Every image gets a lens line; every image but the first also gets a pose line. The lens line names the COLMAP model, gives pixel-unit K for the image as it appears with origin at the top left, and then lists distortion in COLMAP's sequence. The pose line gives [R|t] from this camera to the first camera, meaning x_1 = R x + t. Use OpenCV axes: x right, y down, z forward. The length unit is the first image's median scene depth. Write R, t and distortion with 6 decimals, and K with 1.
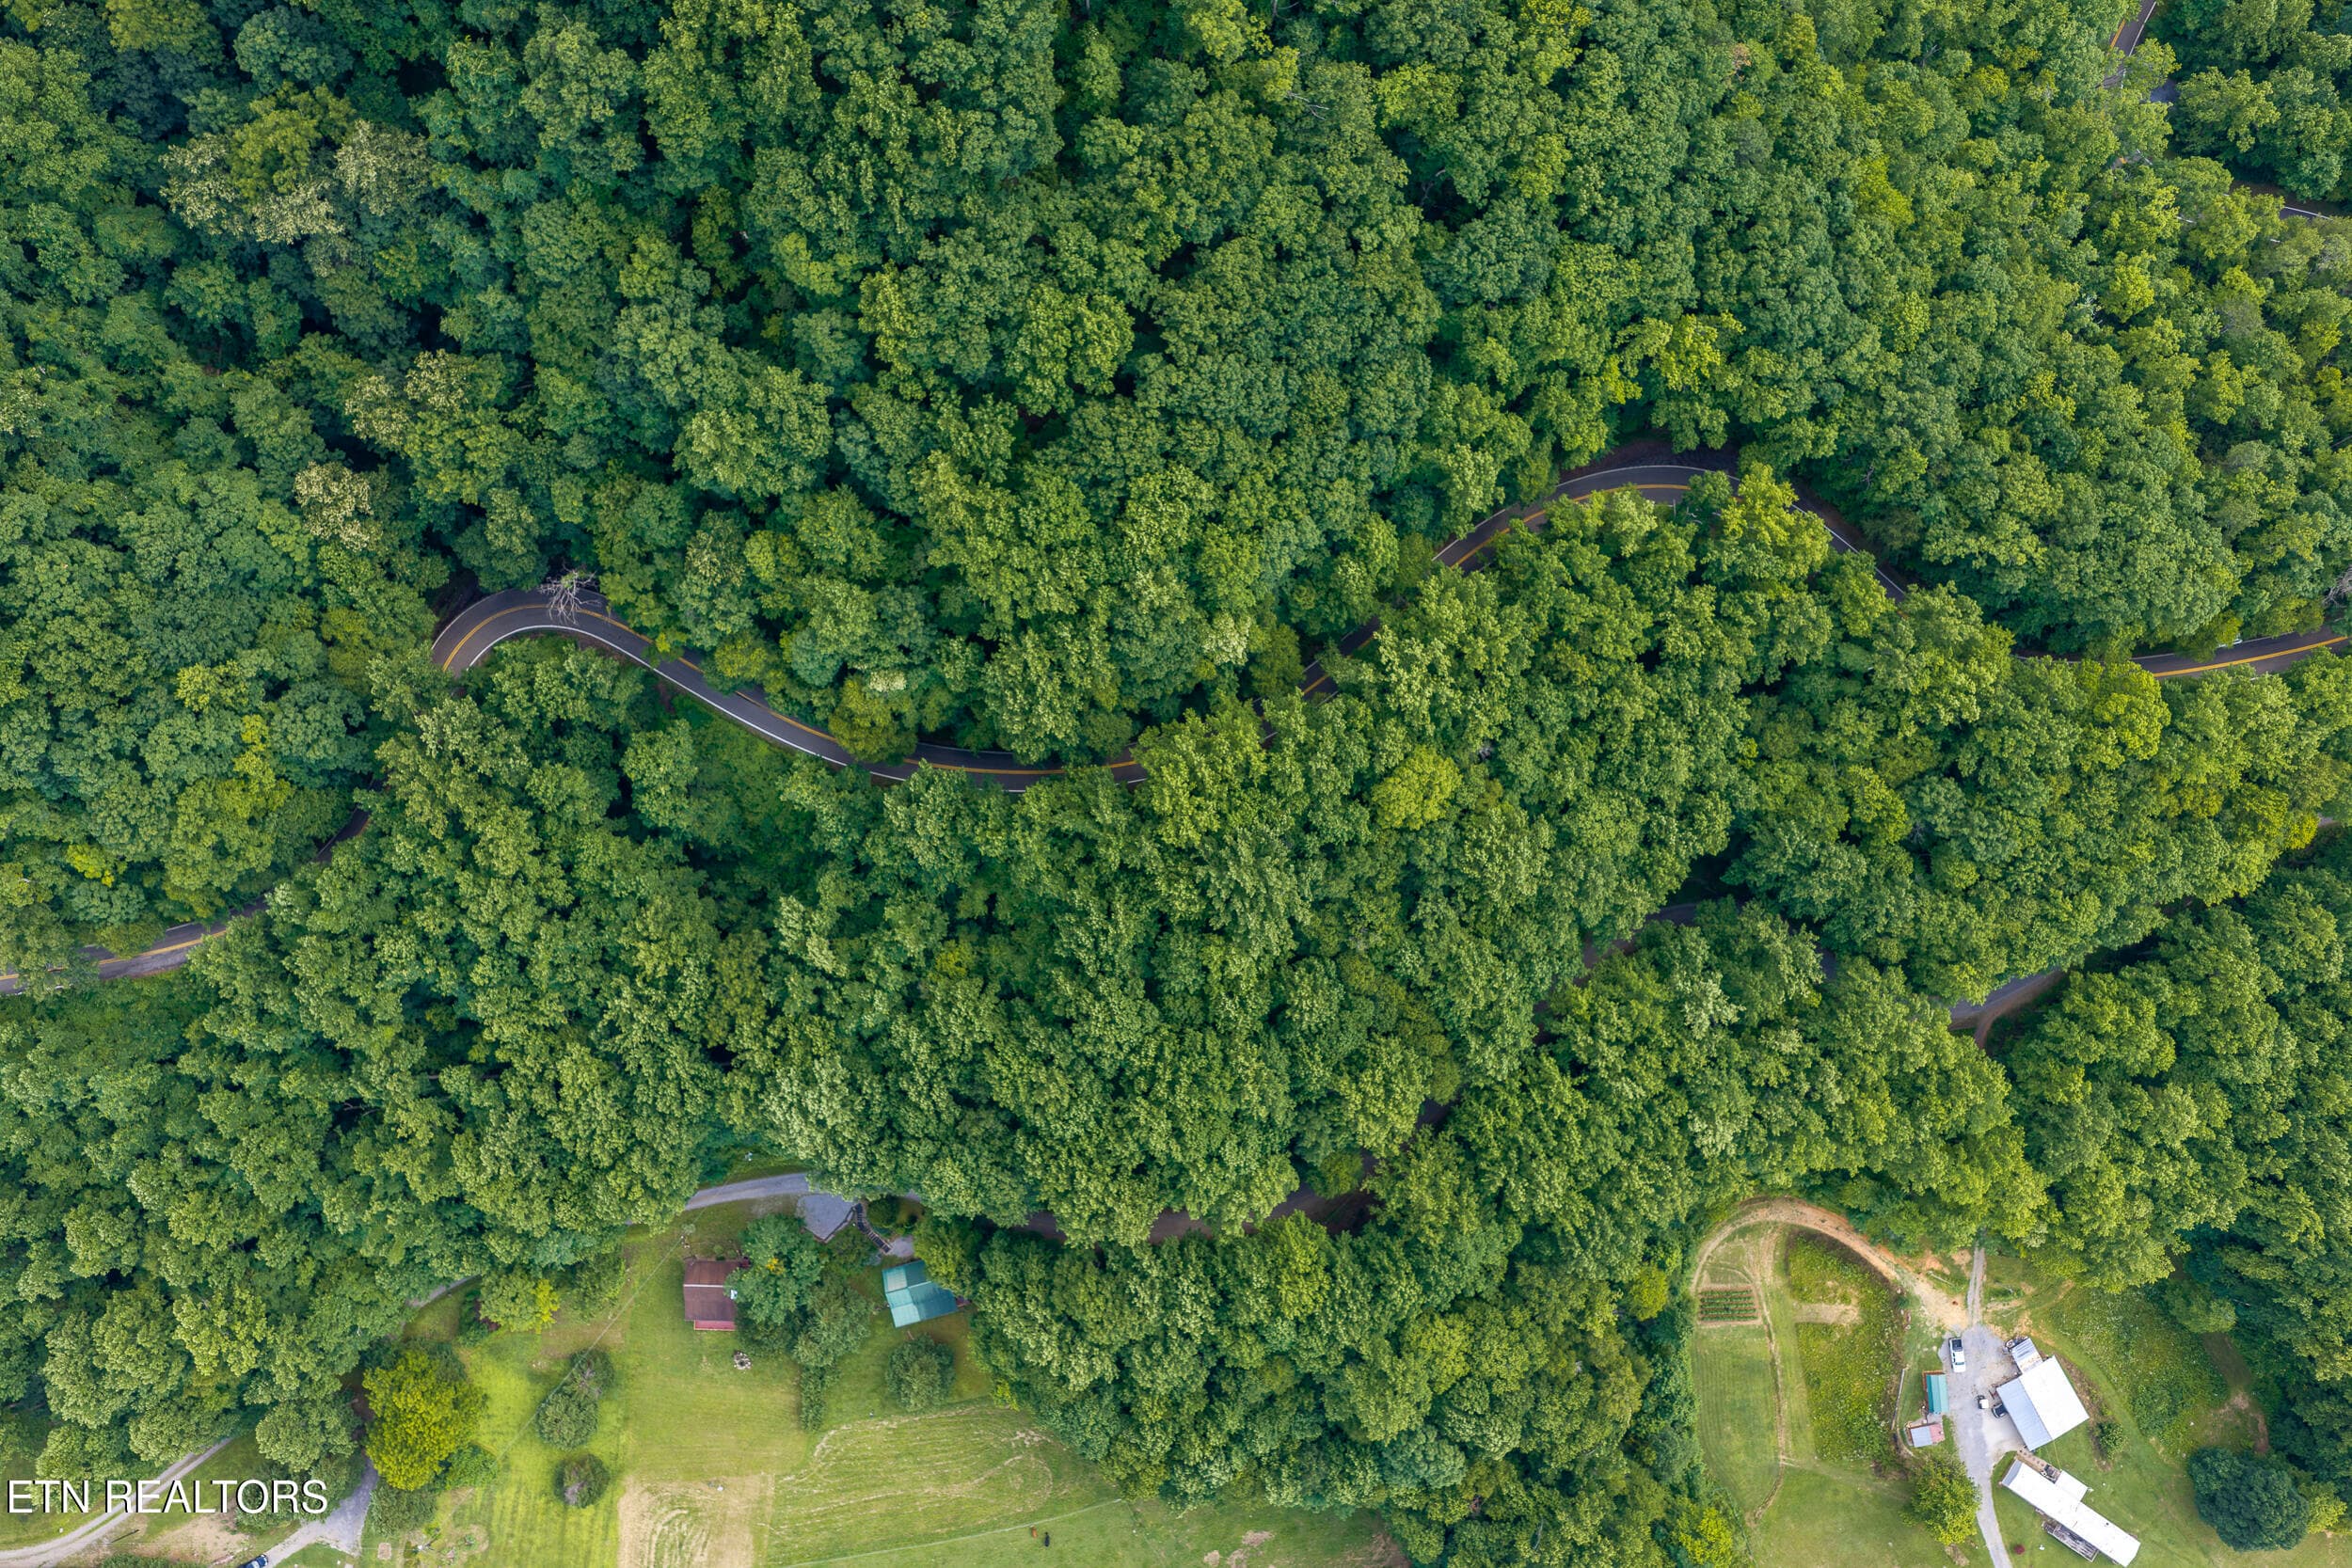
lens RADIAL K [[1953.3, 0, 1180.2], [0, 1953.3, 784.7], [0, 0, 1]] dist [0.019670, -0.034528]
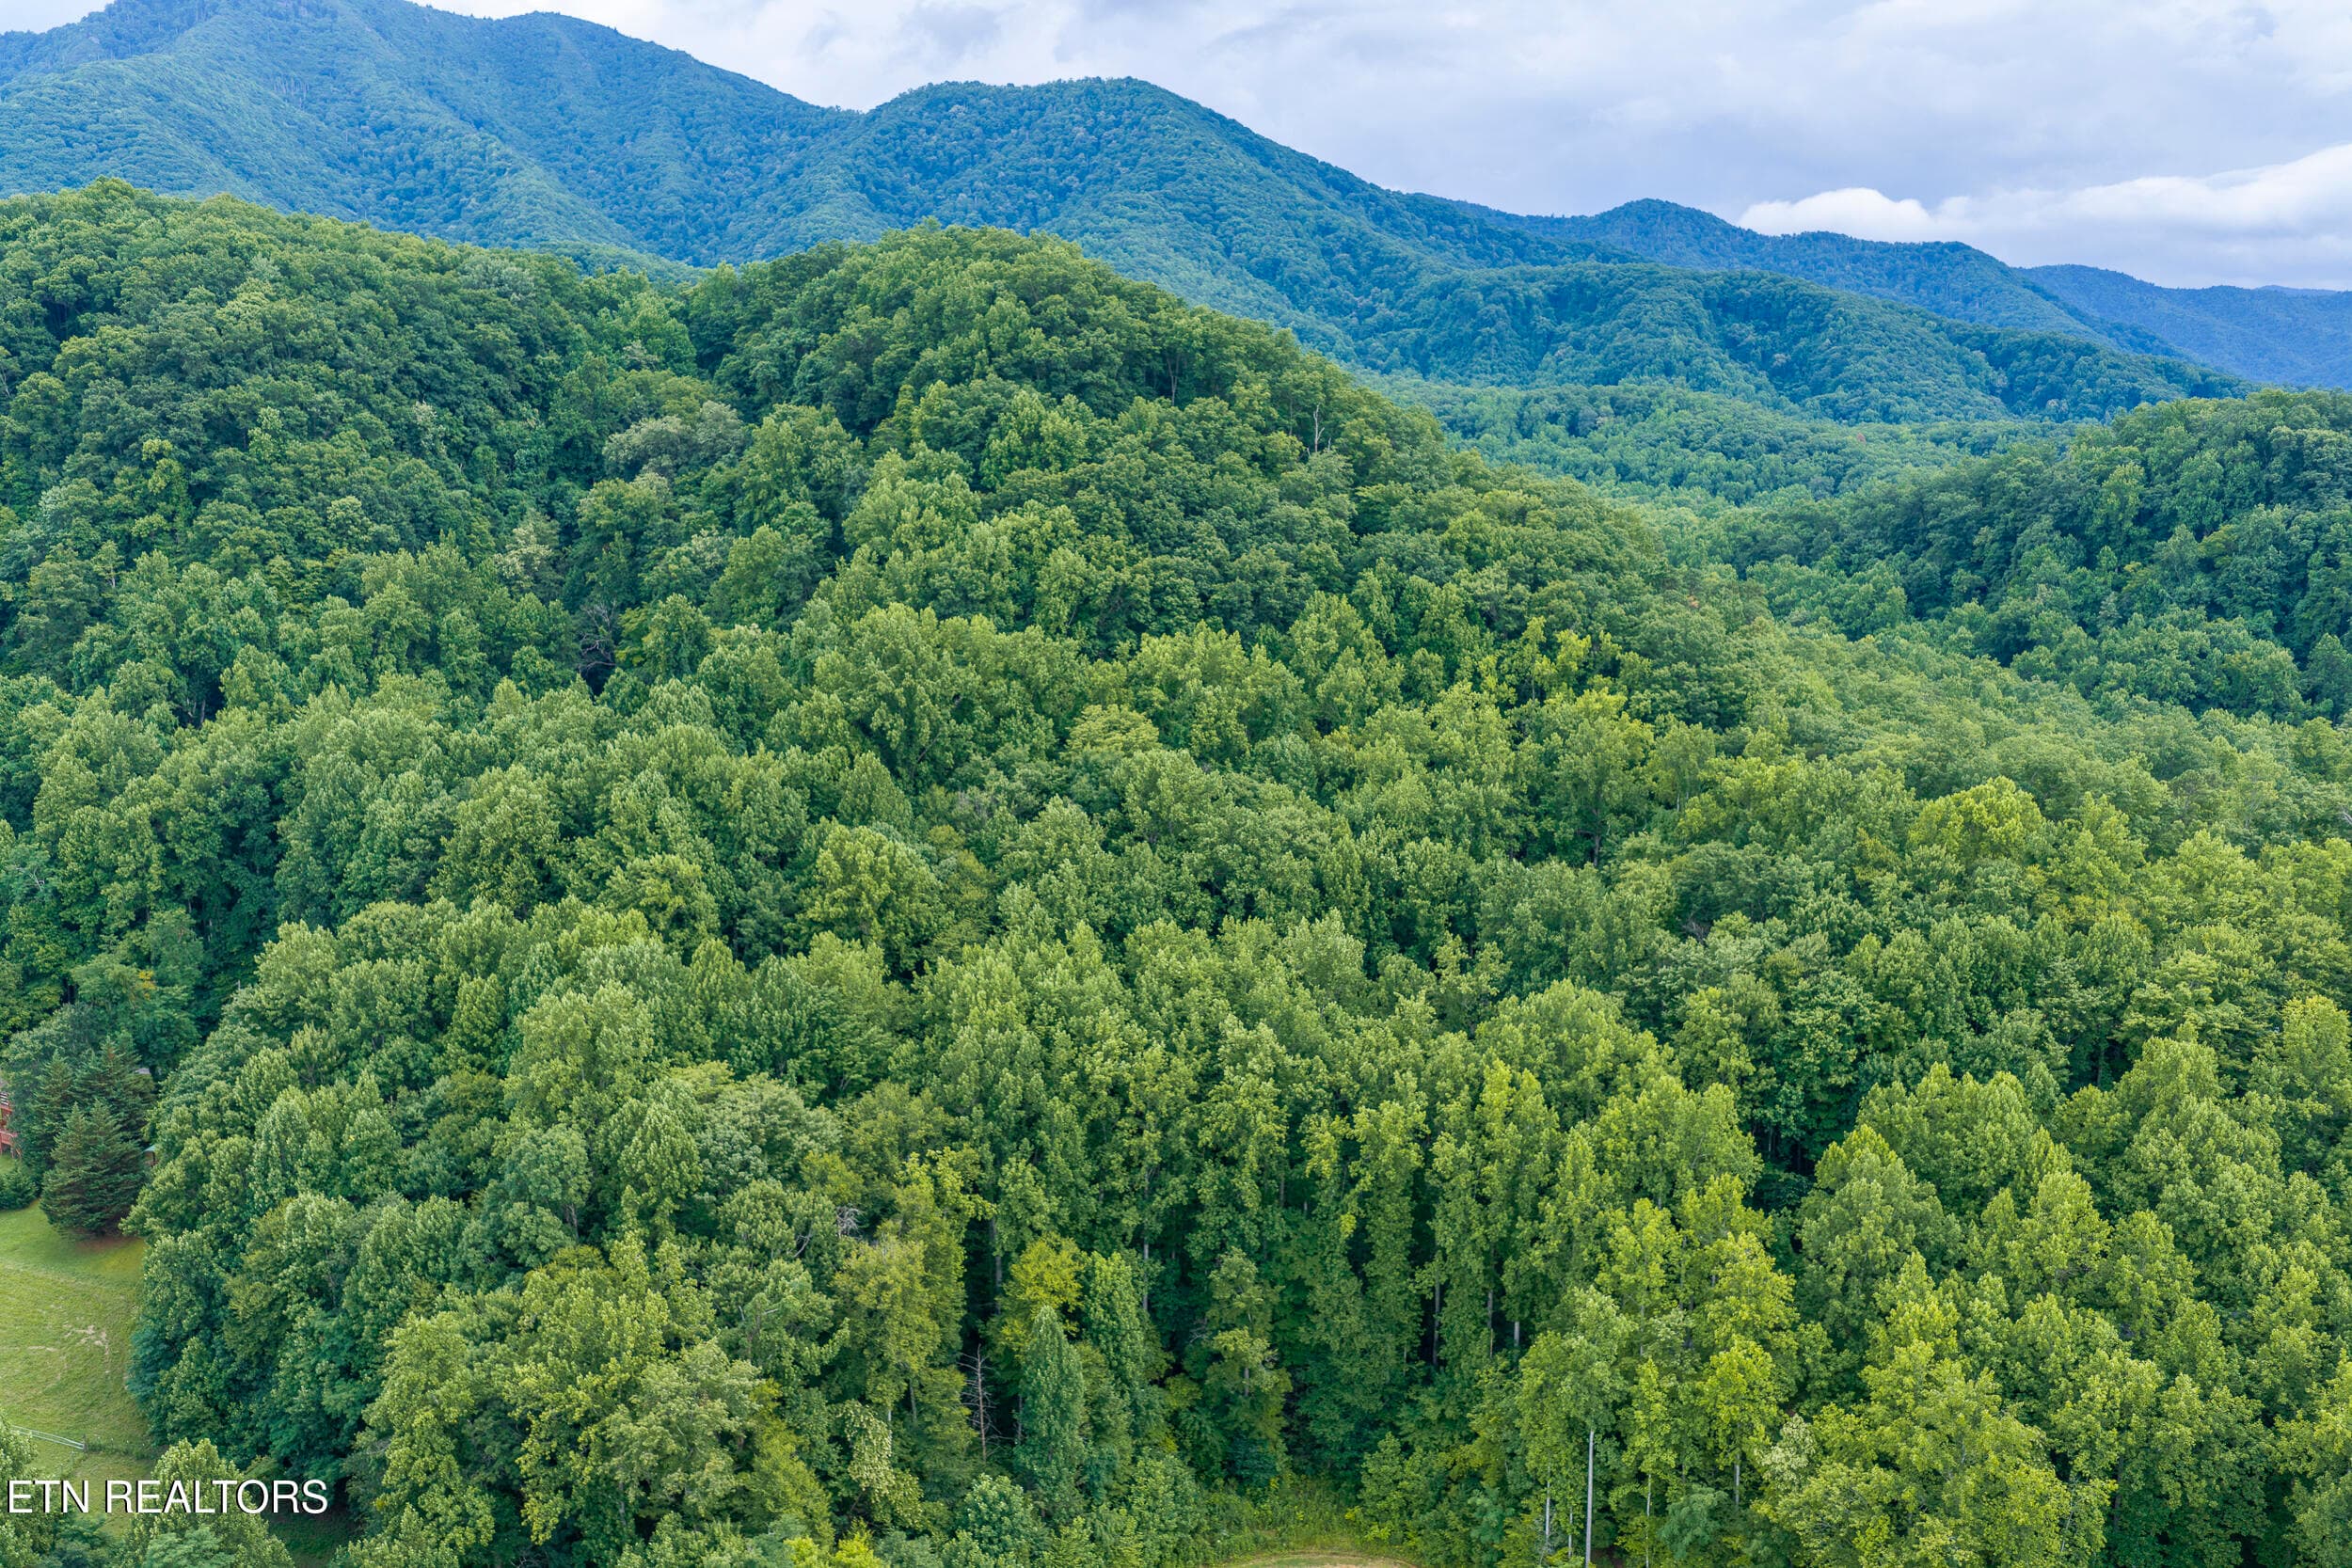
lens RADIAL K [[1944.8, 0, 1176.0], [0, 1944.8, 784.0], [0, 0, 1]] dist [0.021449, -0.044460]
pose [[0.866260, 0.087544, -0.491863, 0.579904], [-0.498016, 0.229471, -0.836255, 0.731226], [0.039659, 0.969370, 0.242380, 0.797534]]
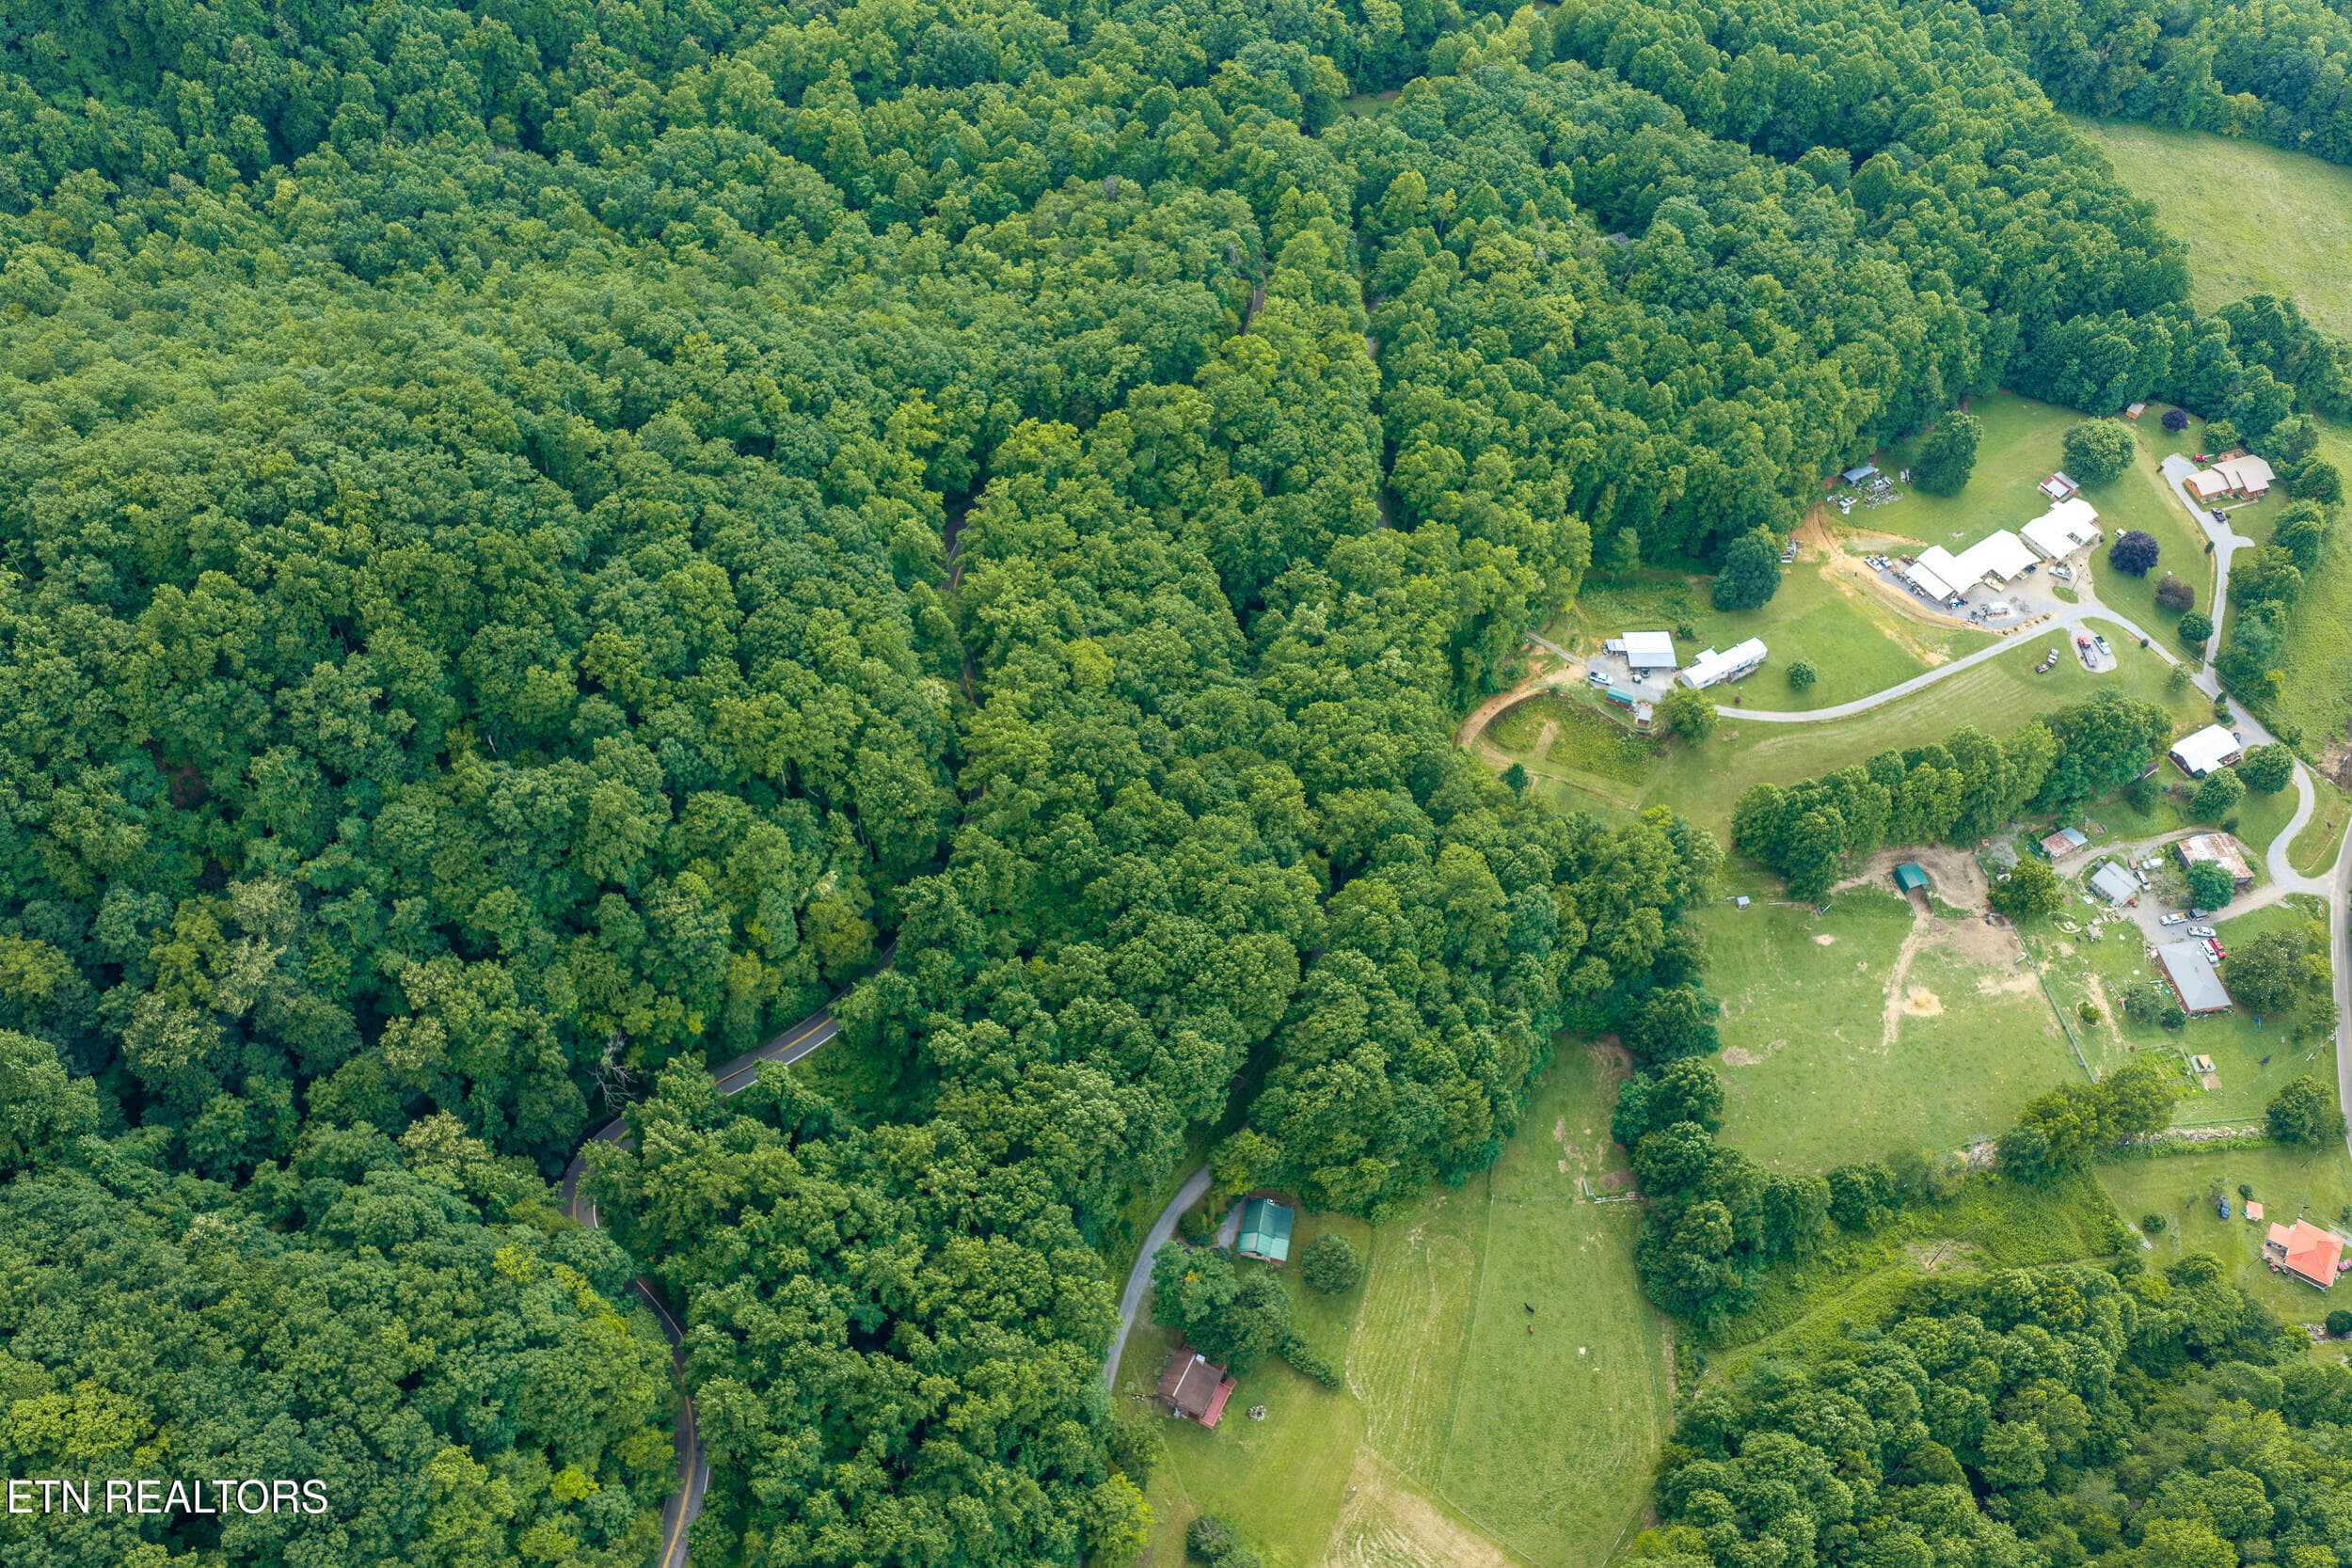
lens RADIAL K [[1953.3, 0, 1180.2], [0, 1953.3, 784.7], [0, 0, 1]] dist [0.019670, -0.034528]
pose [[0.435405, -0.707686, 0.556419, -0.691914], [0.891372, 0.425422, -0.156433, 0.316350], [-0.126007, 0.564089, 0.816043, -0.110383]]
